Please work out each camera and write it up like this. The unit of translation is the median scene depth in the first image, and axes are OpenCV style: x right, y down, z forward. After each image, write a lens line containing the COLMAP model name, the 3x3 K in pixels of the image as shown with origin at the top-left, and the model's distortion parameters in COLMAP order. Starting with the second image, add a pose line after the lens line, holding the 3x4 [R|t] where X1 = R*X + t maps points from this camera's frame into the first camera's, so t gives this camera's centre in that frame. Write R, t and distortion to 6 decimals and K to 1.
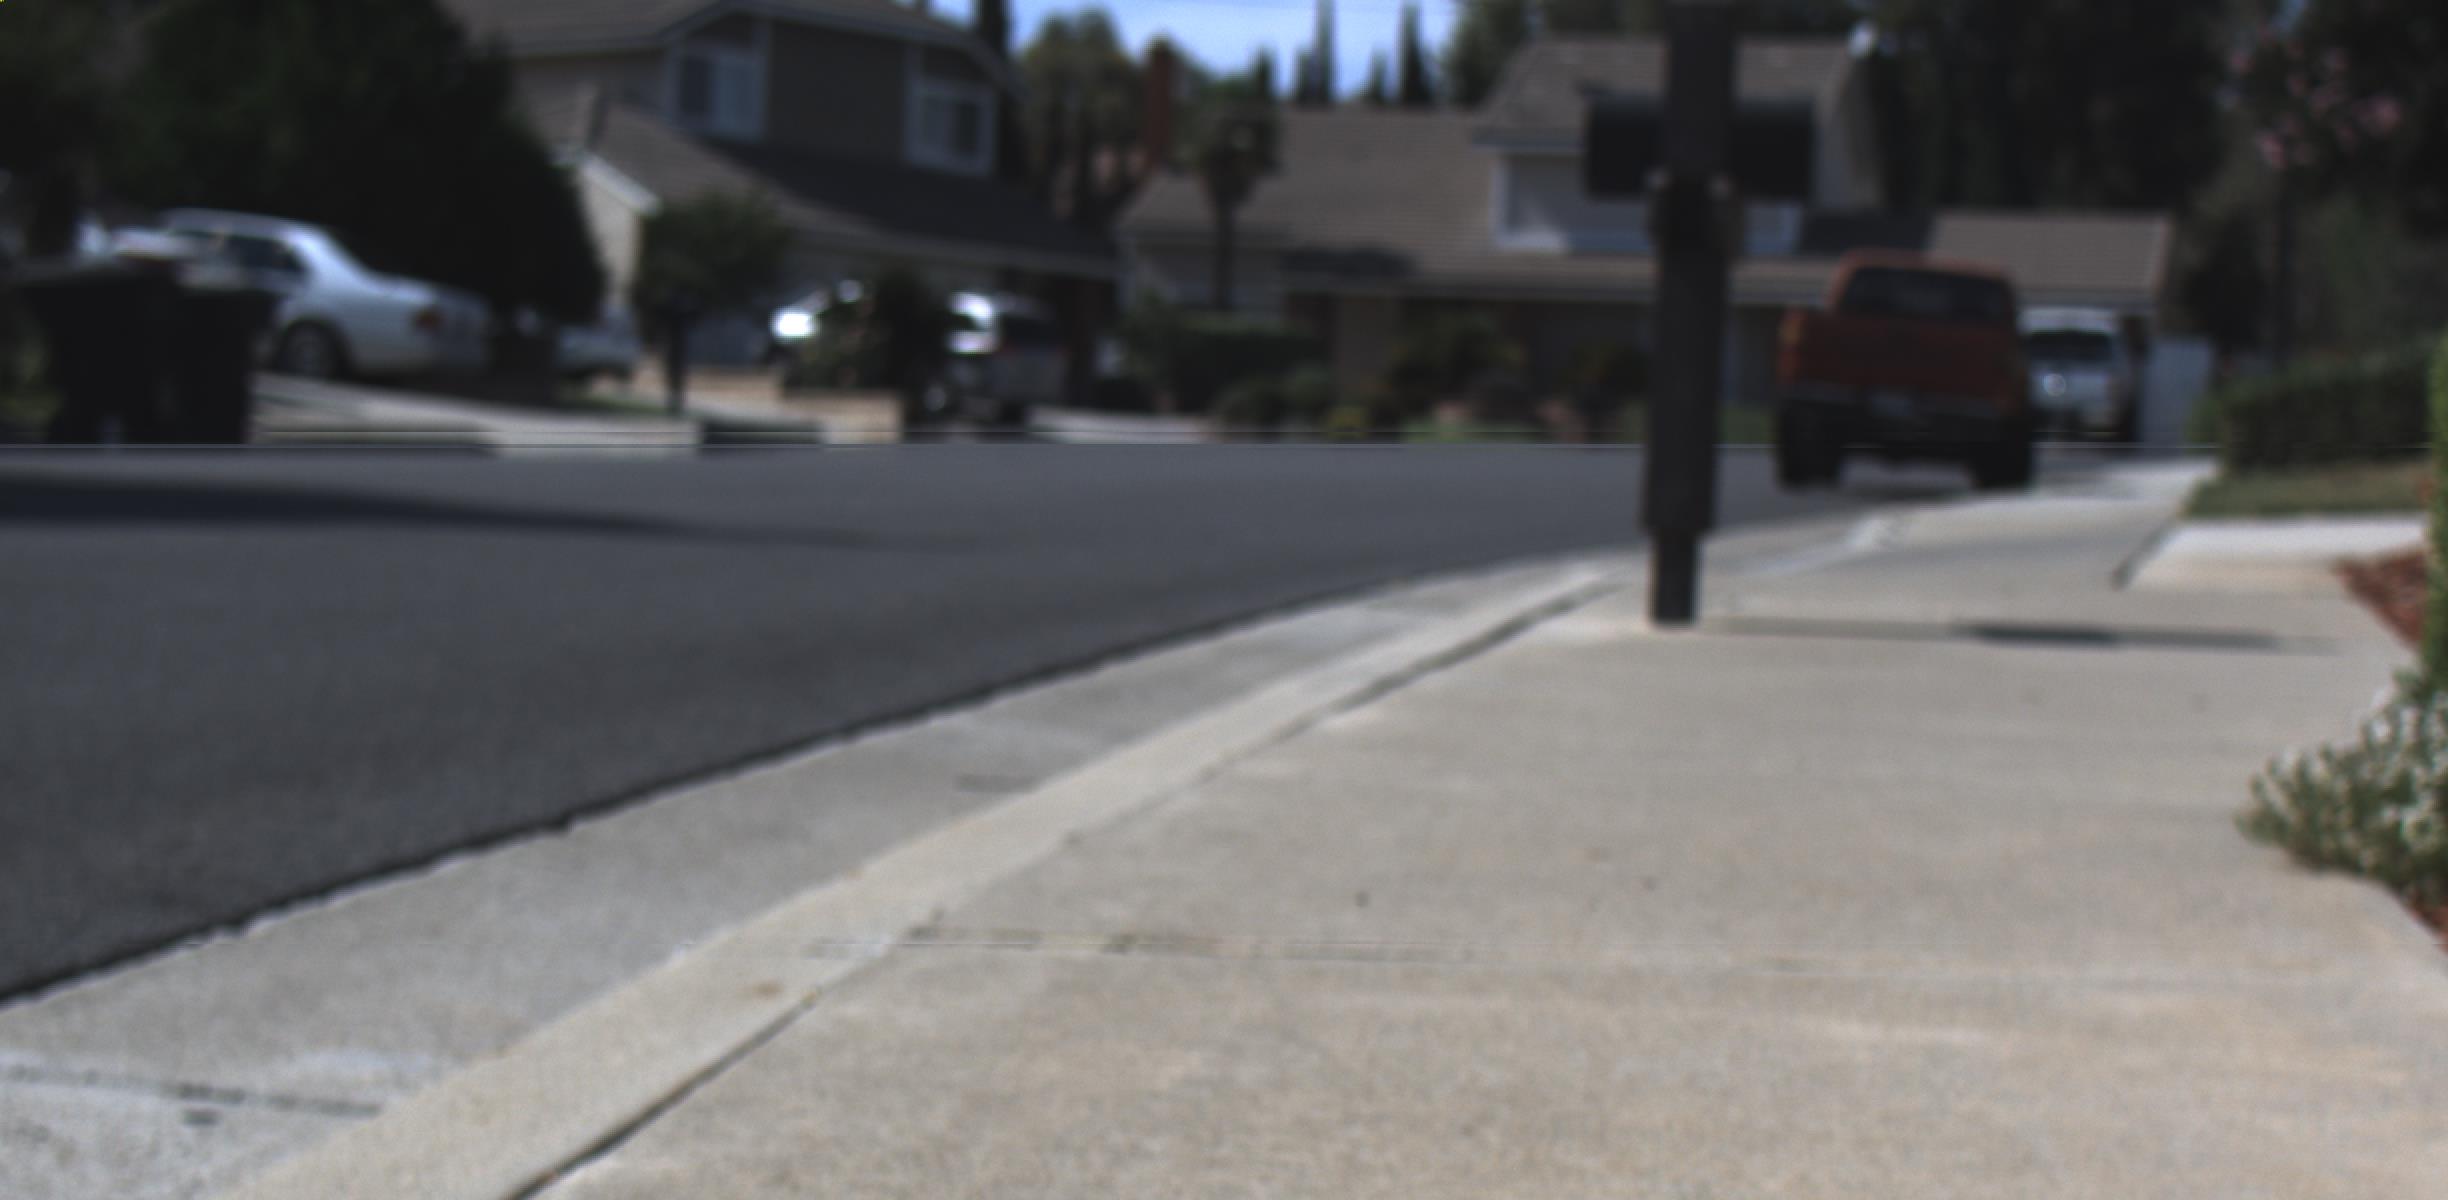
lens RADIAL K [[4455.7, 0, 1288.7], [0, 4455.7, 1013.4], [0, 0, 1]] dist [-0.192179, 0.909248]
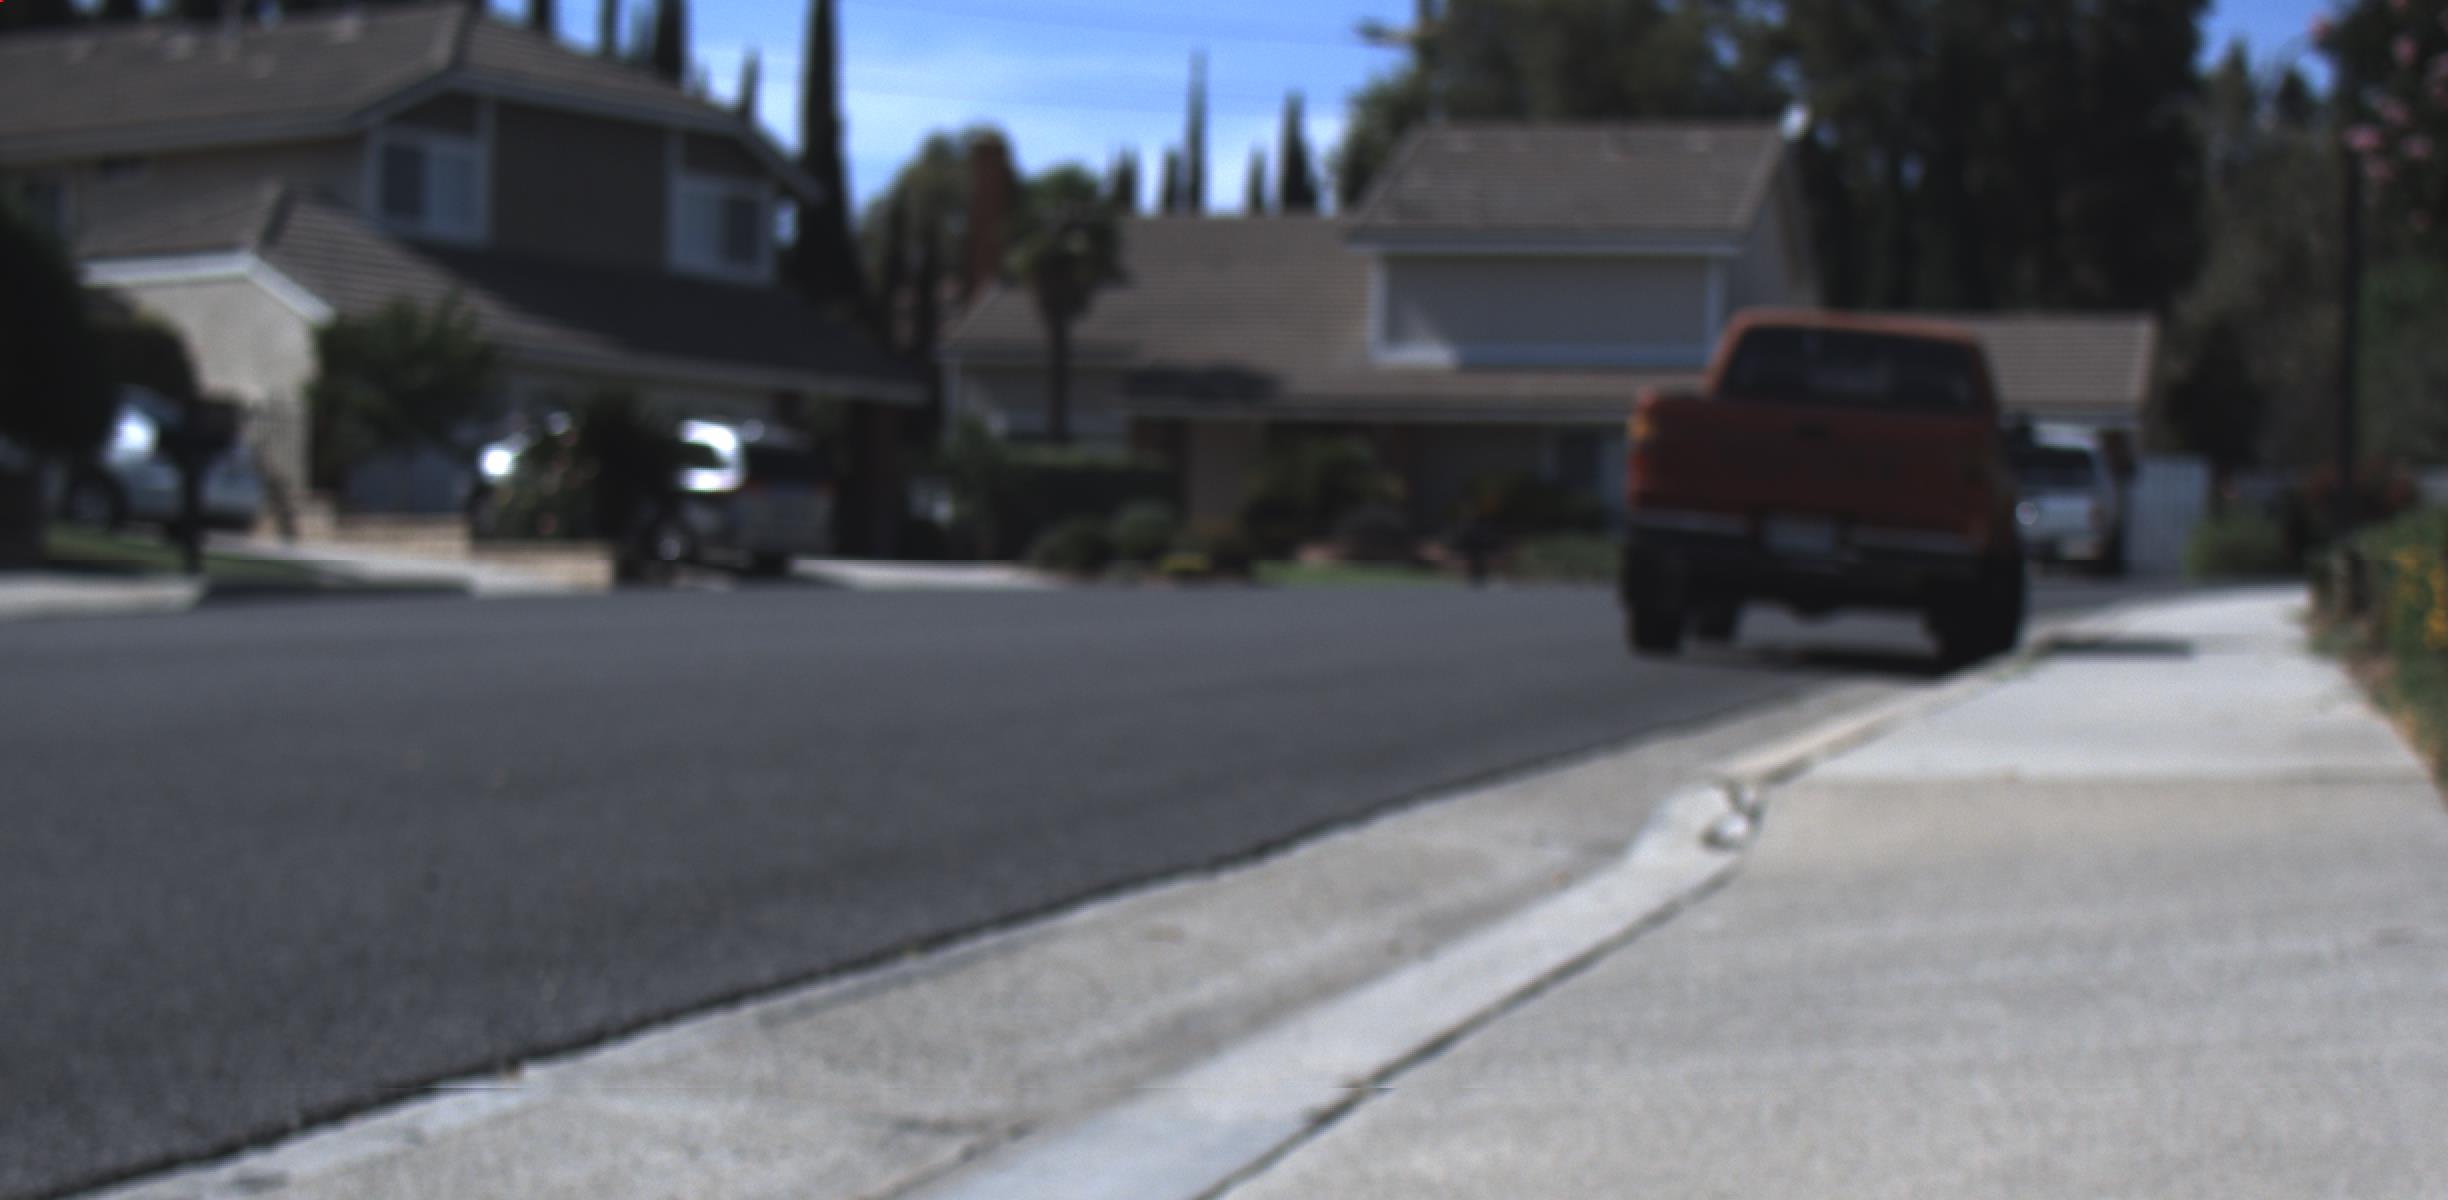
lens RADIAL K [[4455.7, 0, 1288.7], [0, 4455.7, 1013.4], [0, 0, 1]] dist [-0.192179, 0.909248]
pose [[0.999869, -0.014509, 0.007242, 0.025413], [0.014733, 0.999380, -0.031971, -0.022082], [-0.006774, 0.032074, 0.999463, 0.163048]]
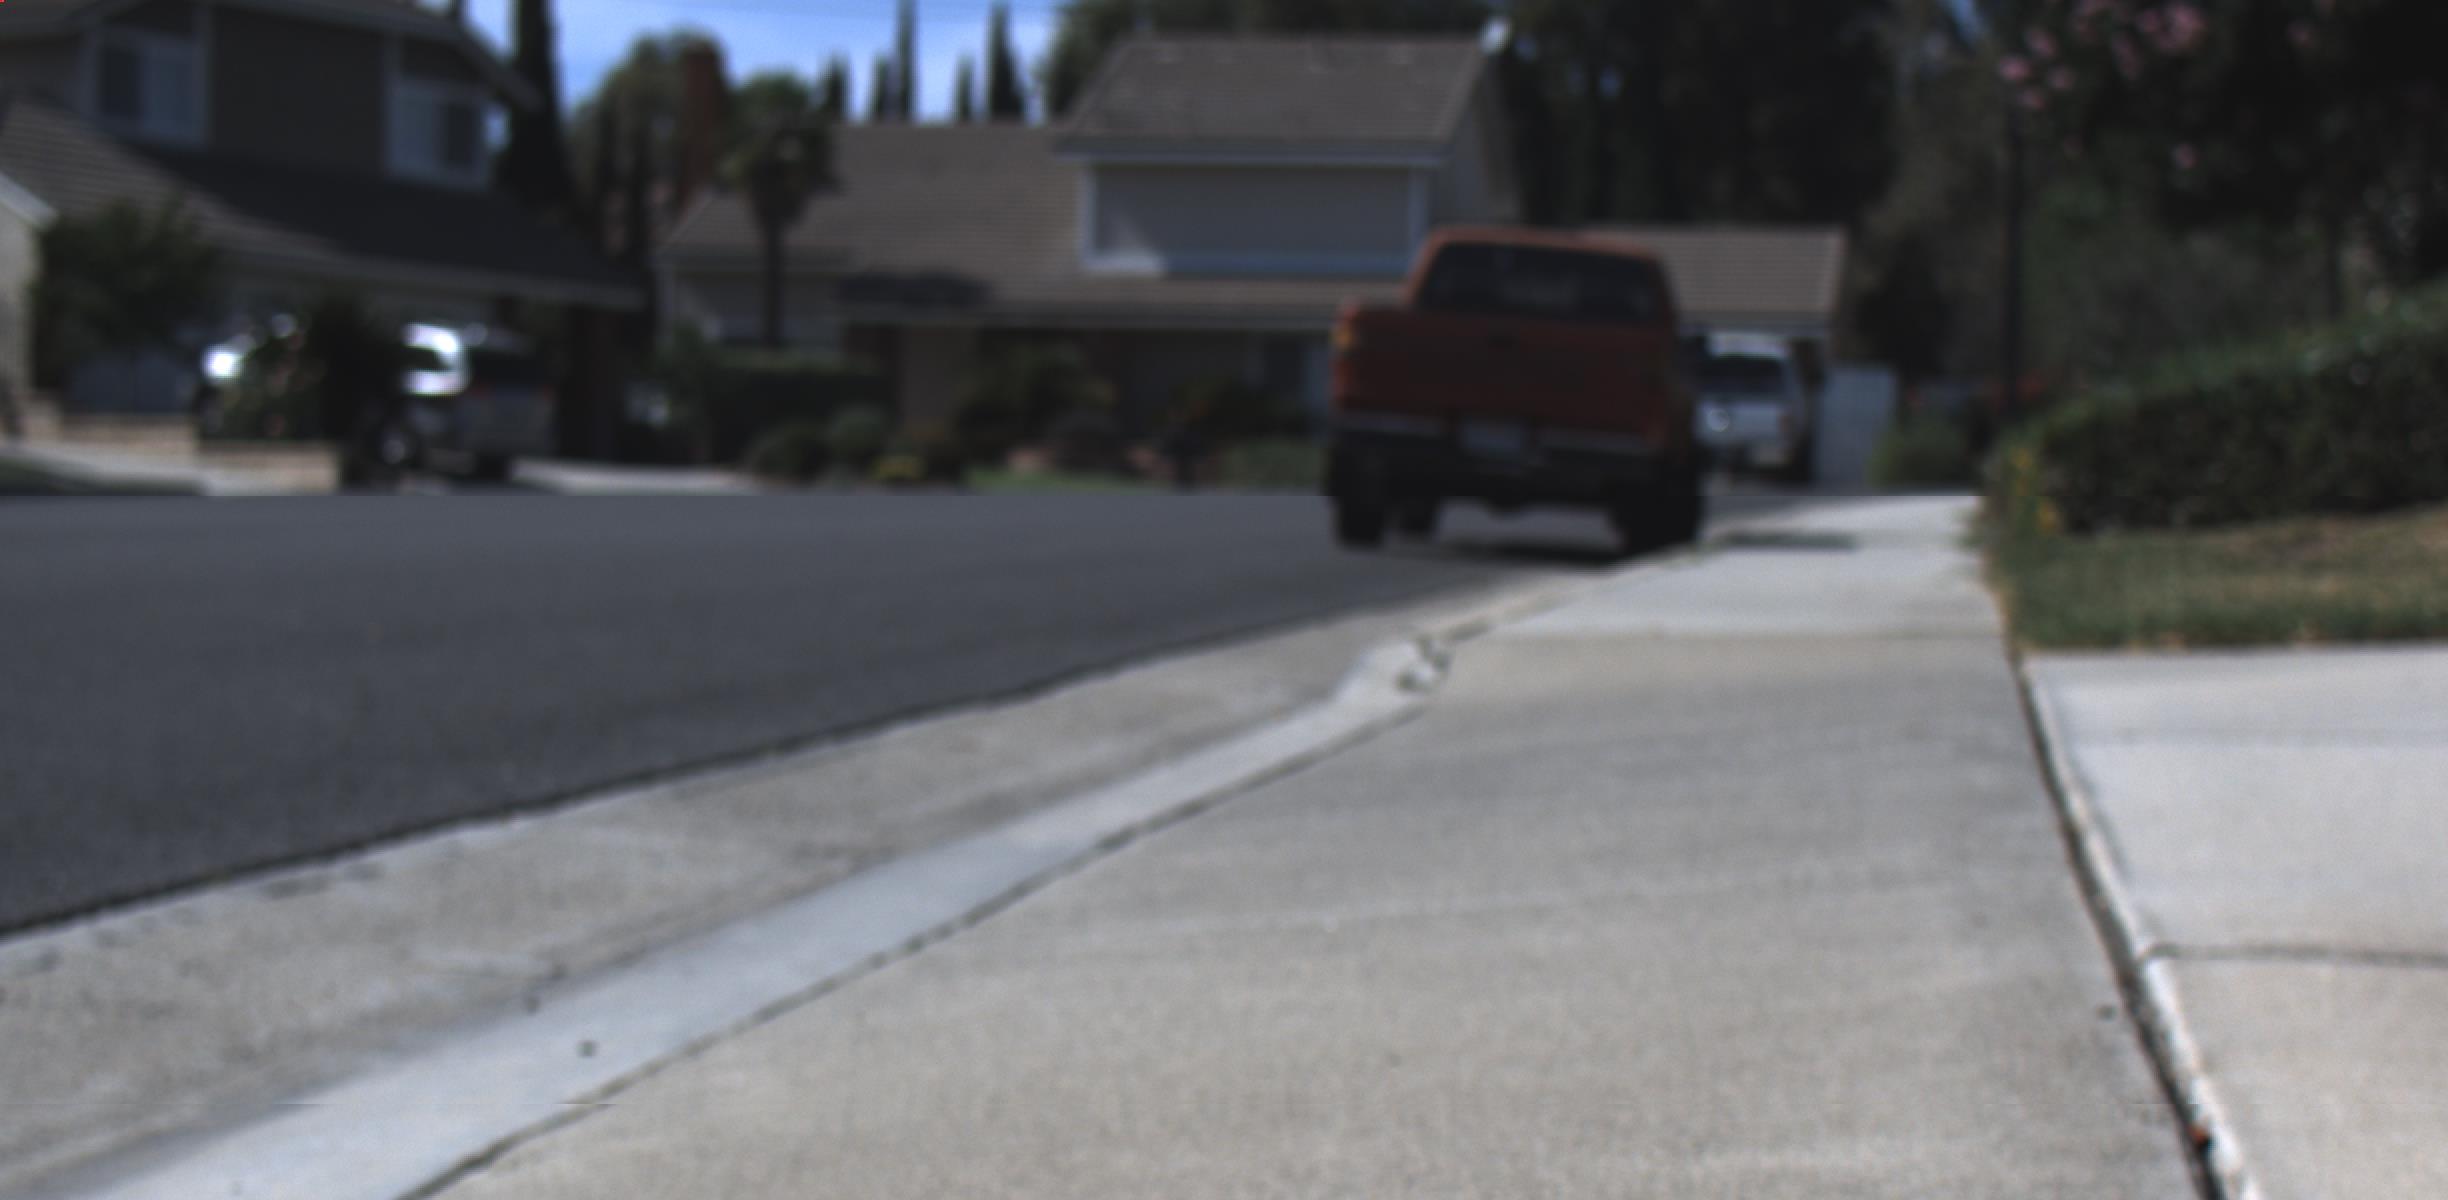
lens RADIAL K [[4455.7, 0, 1288.7], [0, 4455.7, 1013.4], [0, 0, 1]] dist [-0.192179, 0.909248]
pose [[0.997149, -0.018267, 0.073210, 0.023458], [0.019049, 0.999769, -0.009999, -0.018658], [-0.073011, 0.011365, 0.997266, 0.141463]]
